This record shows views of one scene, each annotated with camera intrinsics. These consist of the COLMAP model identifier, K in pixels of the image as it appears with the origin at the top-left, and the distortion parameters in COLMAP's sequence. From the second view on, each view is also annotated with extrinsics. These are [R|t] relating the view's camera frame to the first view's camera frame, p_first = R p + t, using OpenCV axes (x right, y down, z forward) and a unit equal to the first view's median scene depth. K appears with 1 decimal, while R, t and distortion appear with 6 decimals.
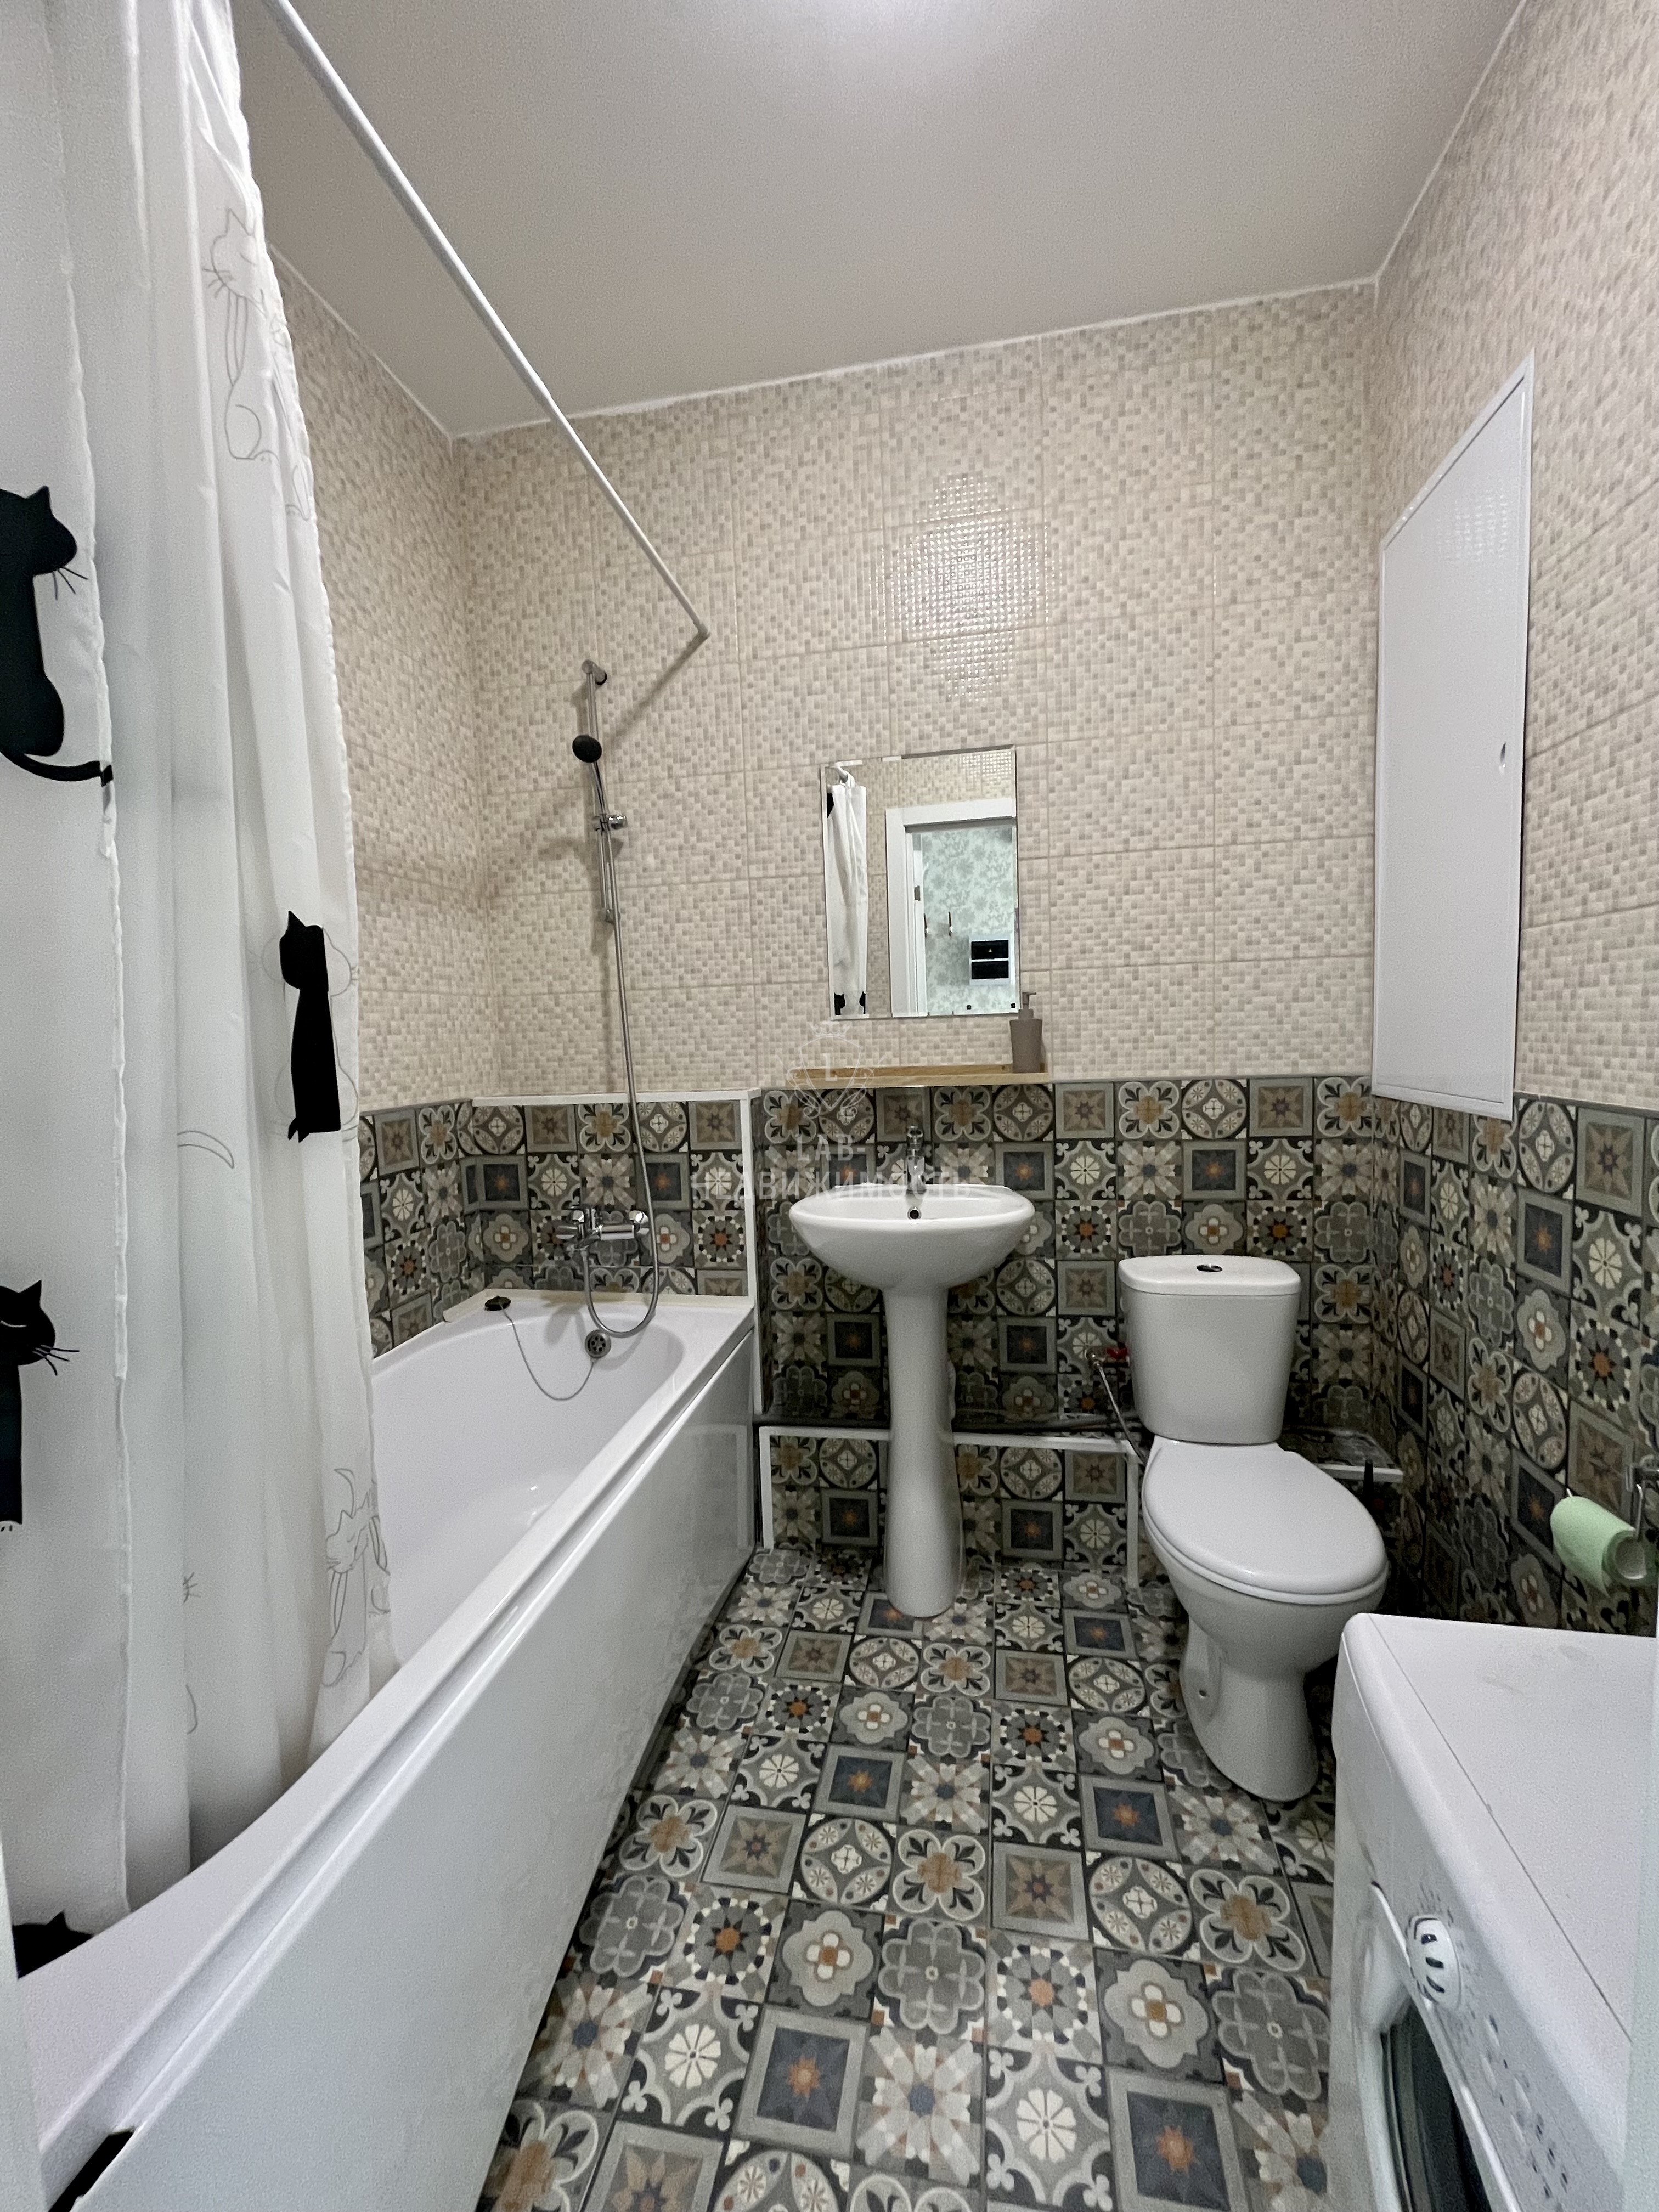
lens RADIAL K [[887.8, 0, 833.2], [0, 887.8, 1106.0], [0, 0, 1]] dist [-0.003723, -0.000607]
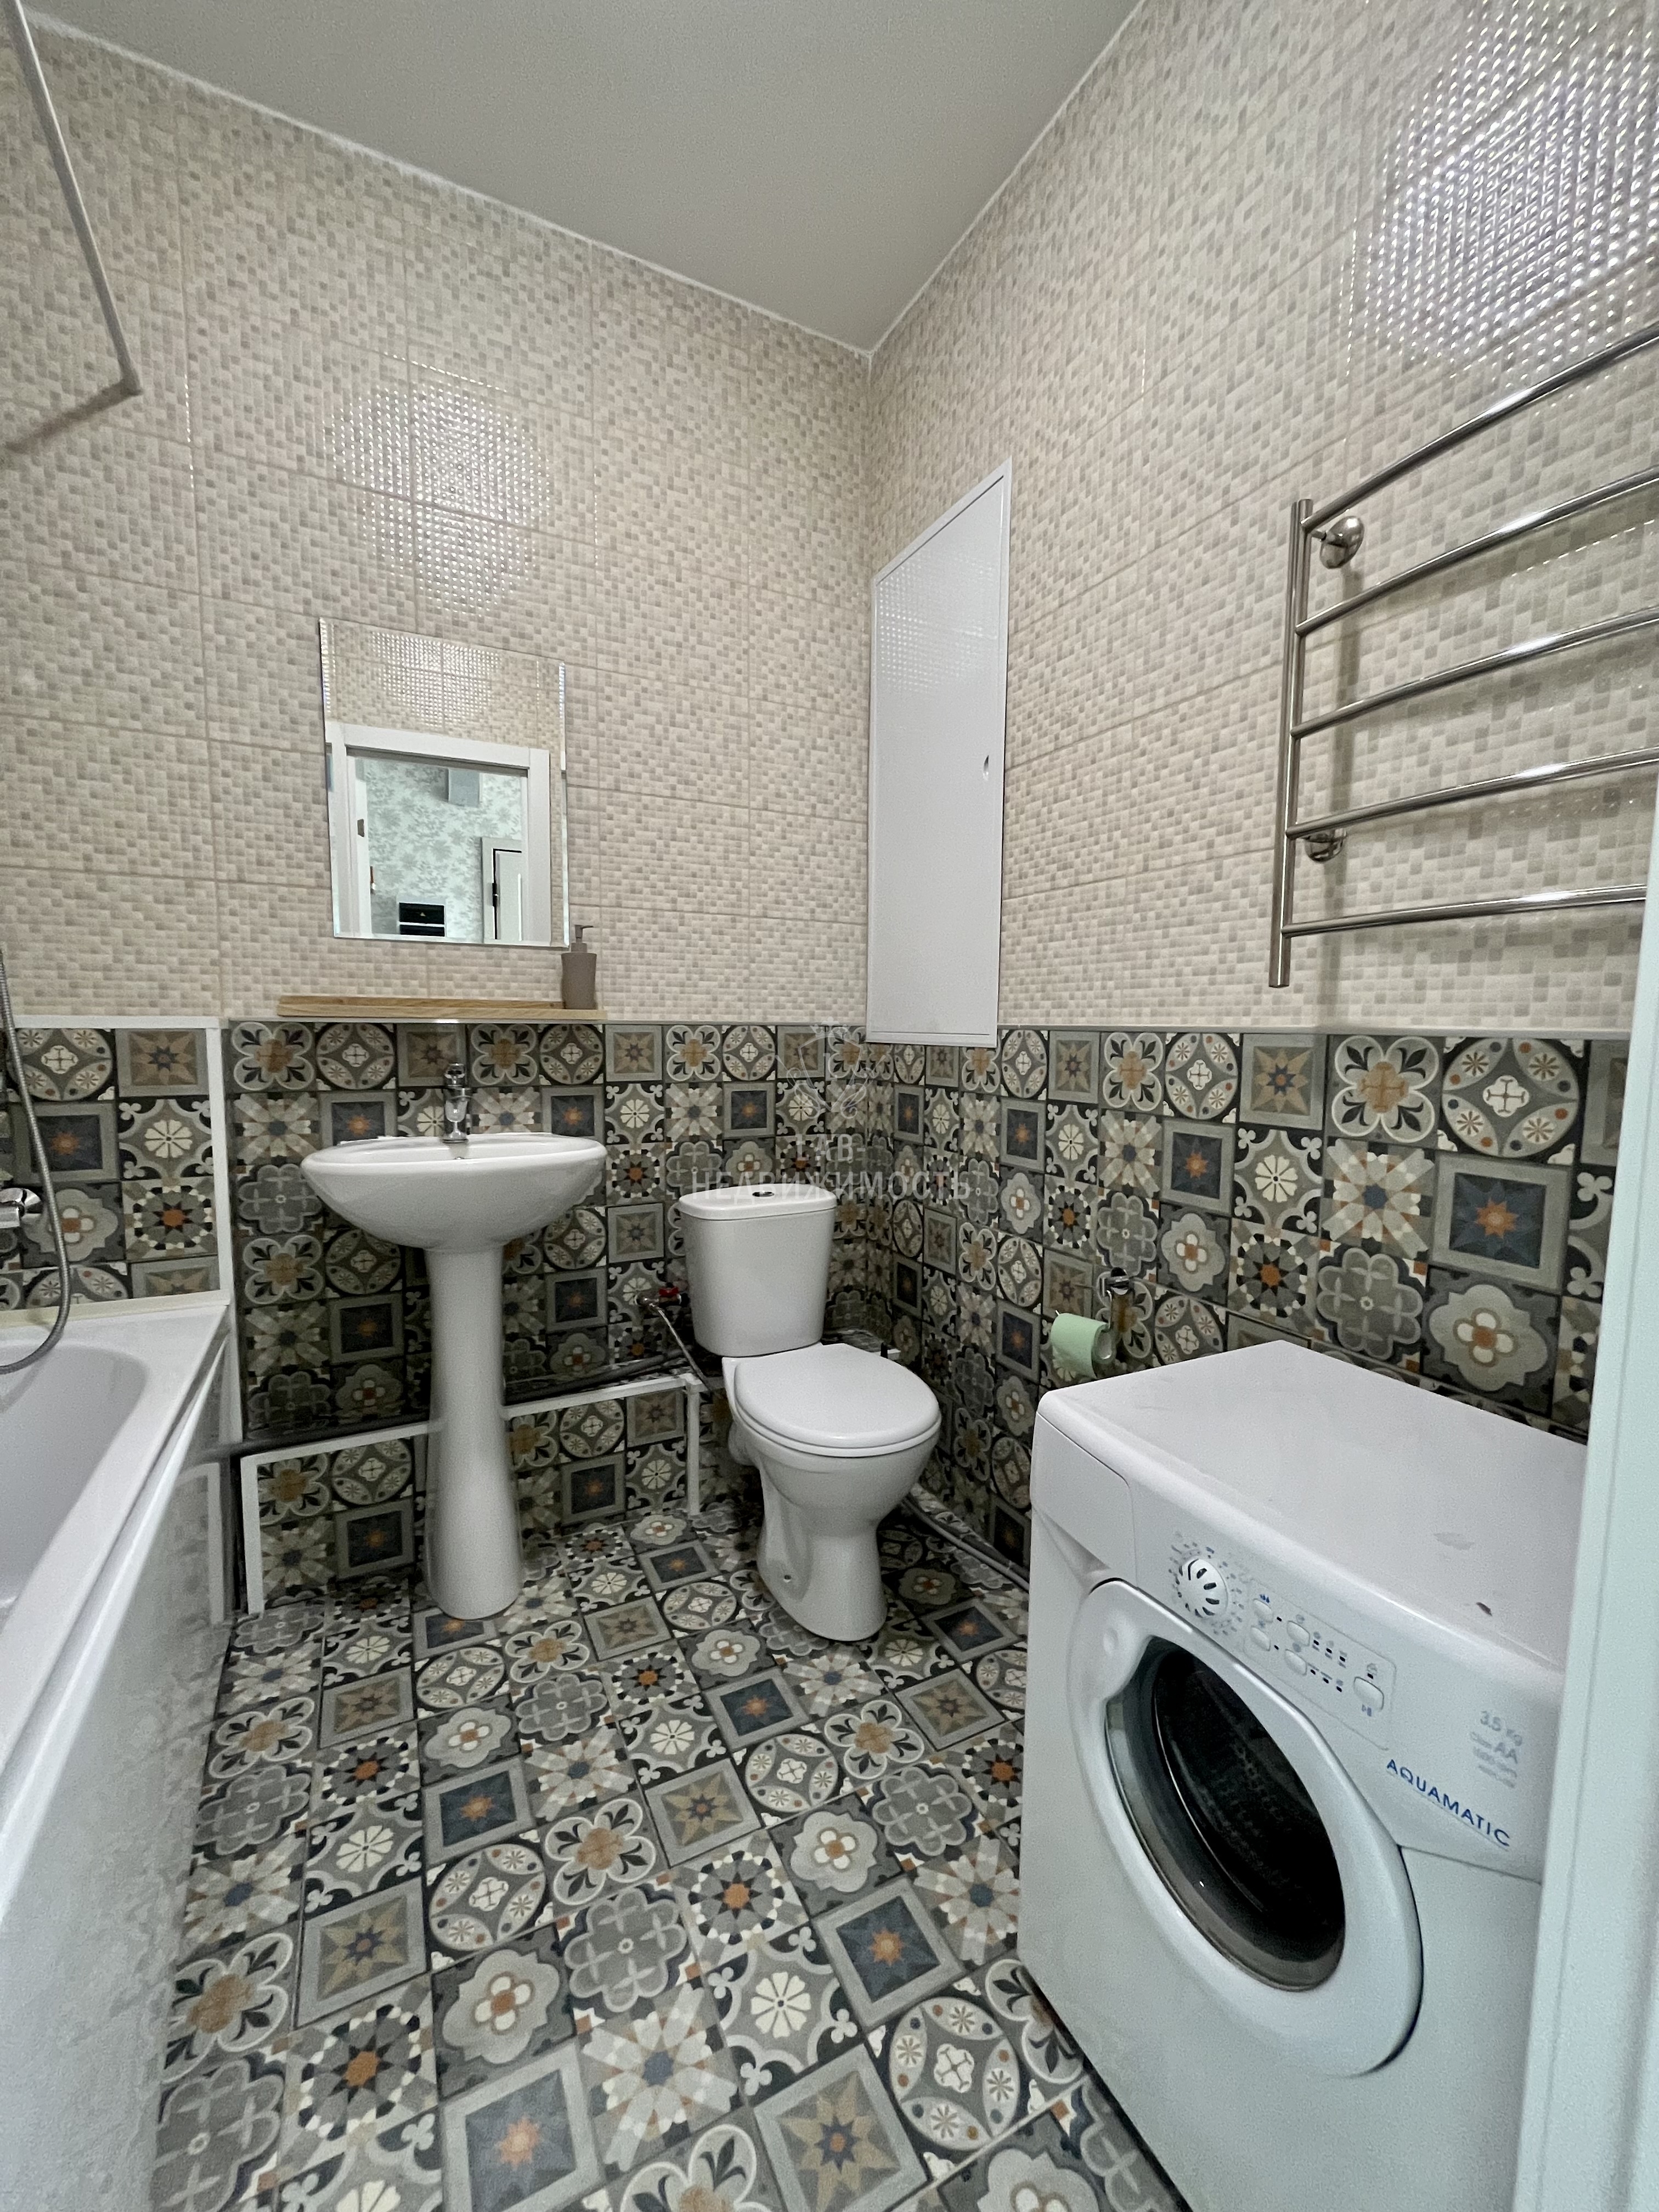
lens RADIAL K [[887.8, 0, 836.3], [0, 887.8, 1107.9], [0, 0, 1]] dist [-0.003723, -0.000607]
pose [[0.785346, -0.013830, 0.618902, -0.166671], [0.014138, 0.999890, 0.004404, 0.070874], [-0.618895, 0.005292, 0.785456, 0.089393]]
